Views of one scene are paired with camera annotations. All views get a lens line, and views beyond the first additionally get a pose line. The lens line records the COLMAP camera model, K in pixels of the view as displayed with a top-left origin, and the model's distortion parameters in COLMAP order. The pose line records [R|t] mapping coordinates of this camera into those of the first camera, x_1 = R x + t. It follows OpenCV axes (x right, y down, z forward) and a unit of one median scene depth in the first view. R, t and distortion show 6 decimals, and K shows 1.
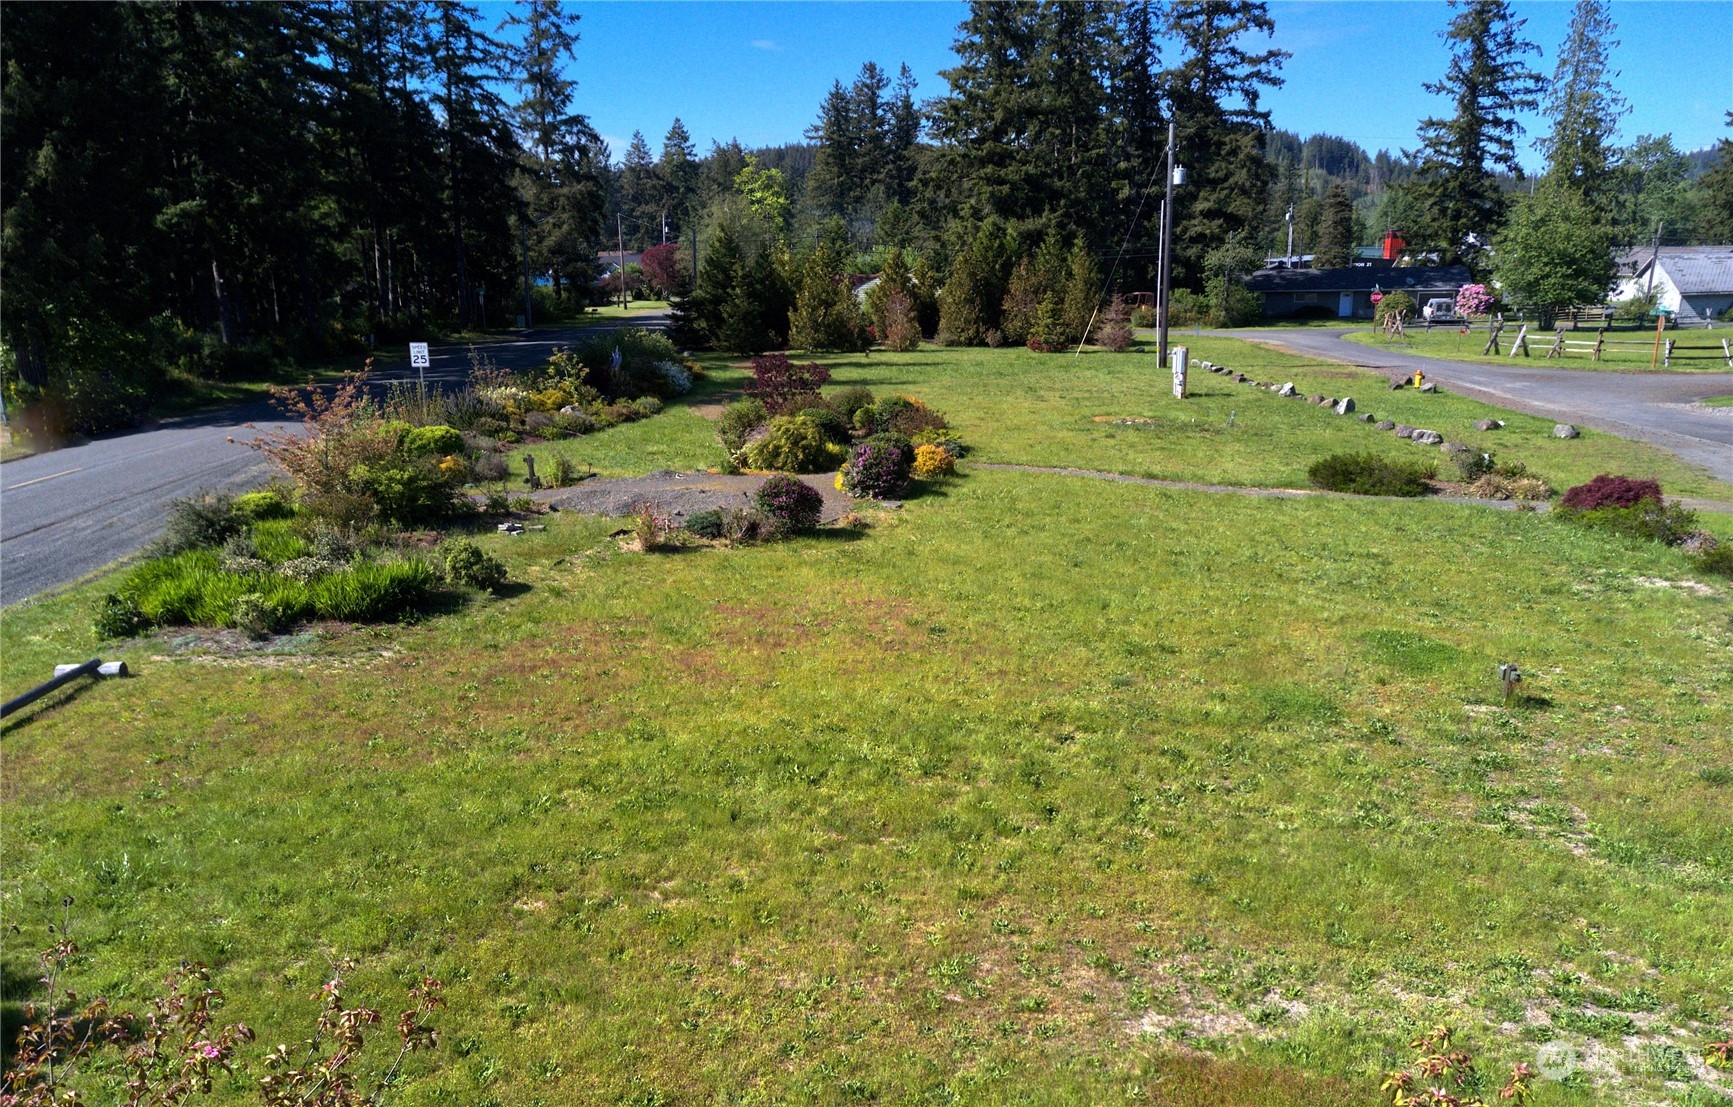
lens RADIAL K [[1423.2, 0, 826.4], [0, 1423.2, 655.5], [0, 0, 1]] dist [-0.030190, 0.067870]
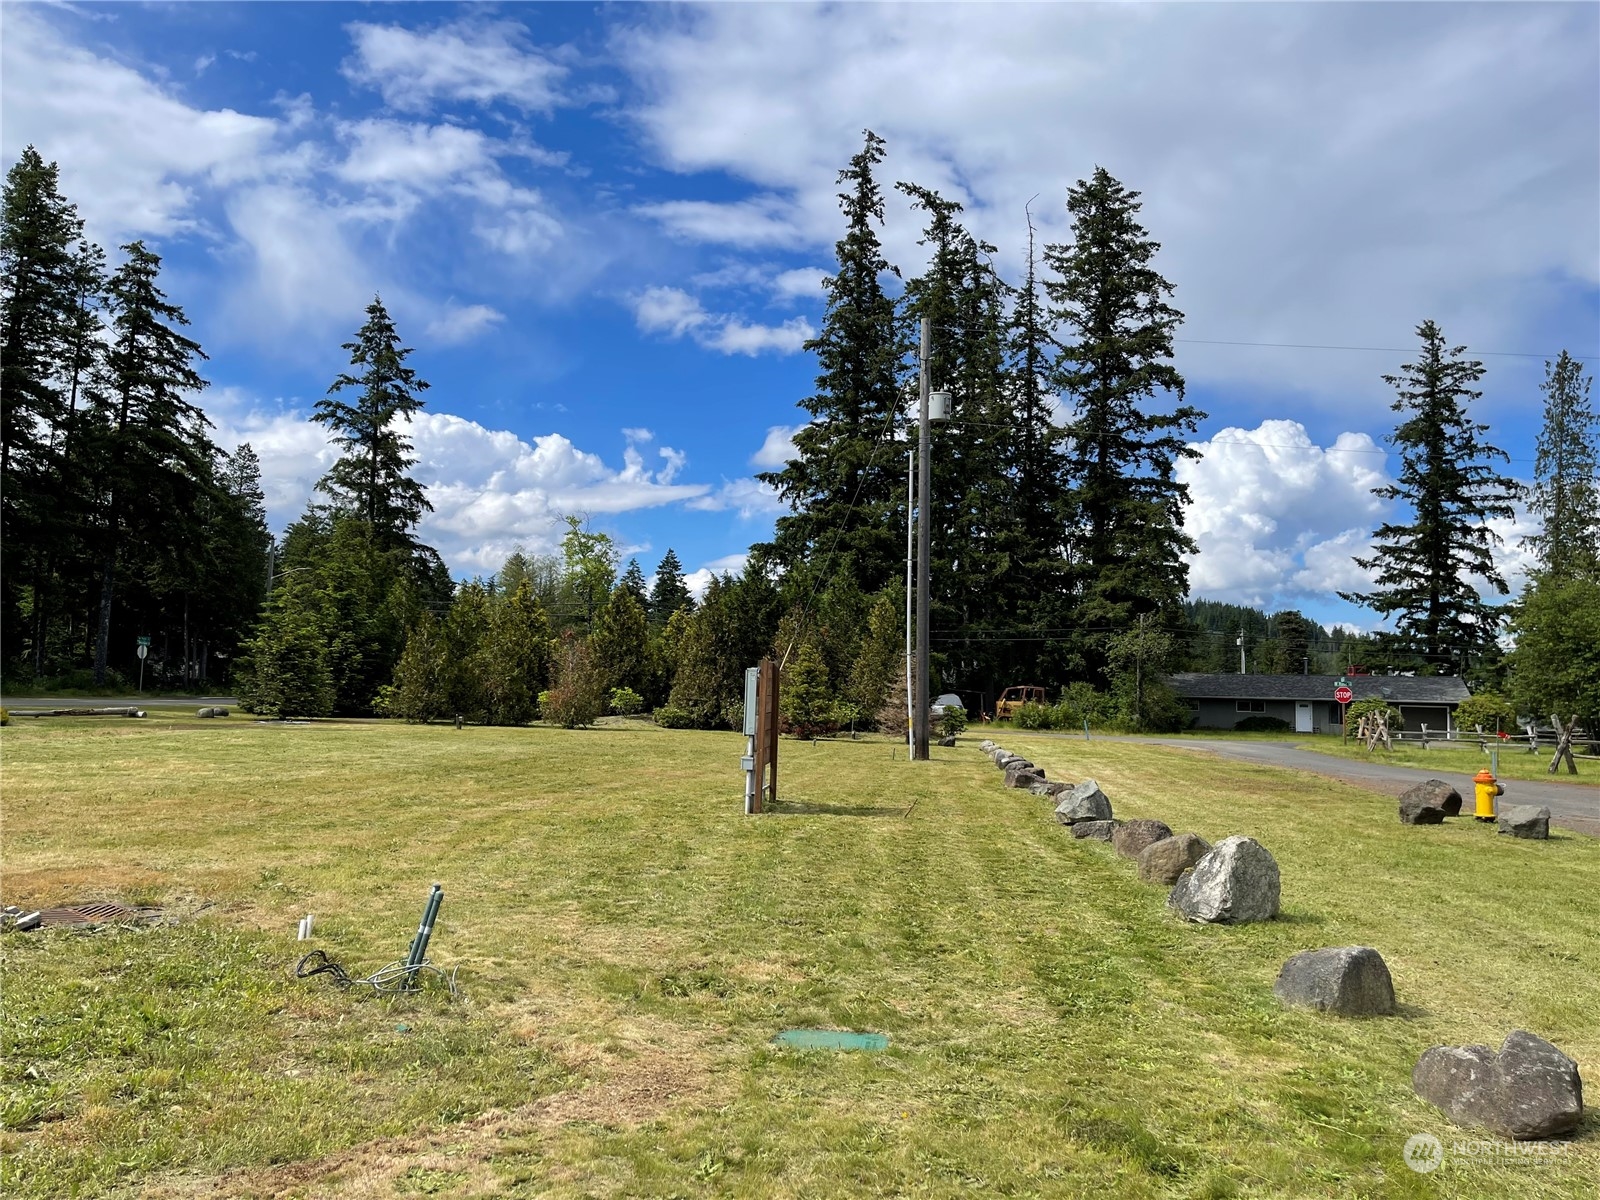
lens RADIAL K [[1213.1, 0, 798.6], [0, 1213.1, 596.1], [0, 0, 1]] dist [0.038319, -0.005928]
pose [[0.997404, 0.037030, -0.061763, 0.129434], [-0.056287, 0.935849, -0.347877, -0.061395], [0.044919, 0.350450, 0.935503, 0.339194]]
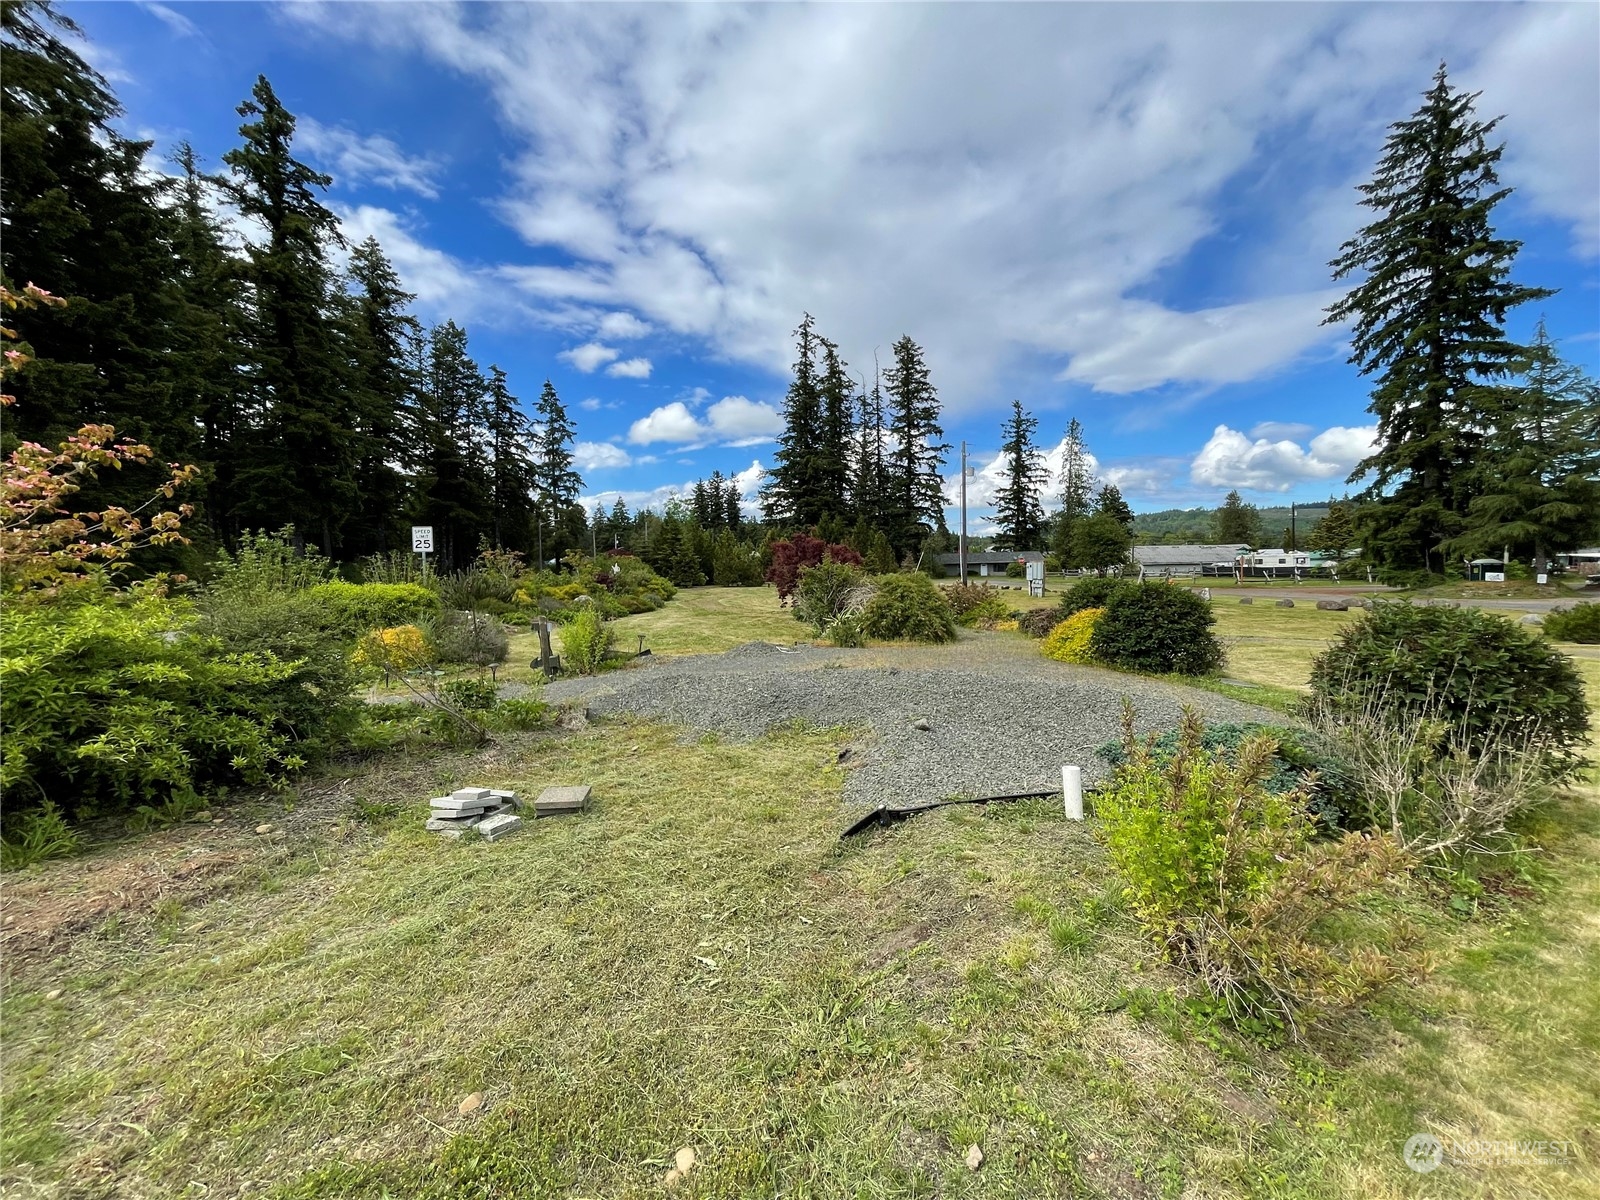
lens RADIAL K [[645.4, 0, 796.6], [0, 645.4, 593.8], [0, 0, 1]] dist [-0.001907, -0.000443]
pose [[0.984246, -0.007084, 0.176662, -0.043927], [0.048464, 0.971737, -0.231038, -0.024366], [-0.170033, 0.235960, 0.956771, 0.208338]]
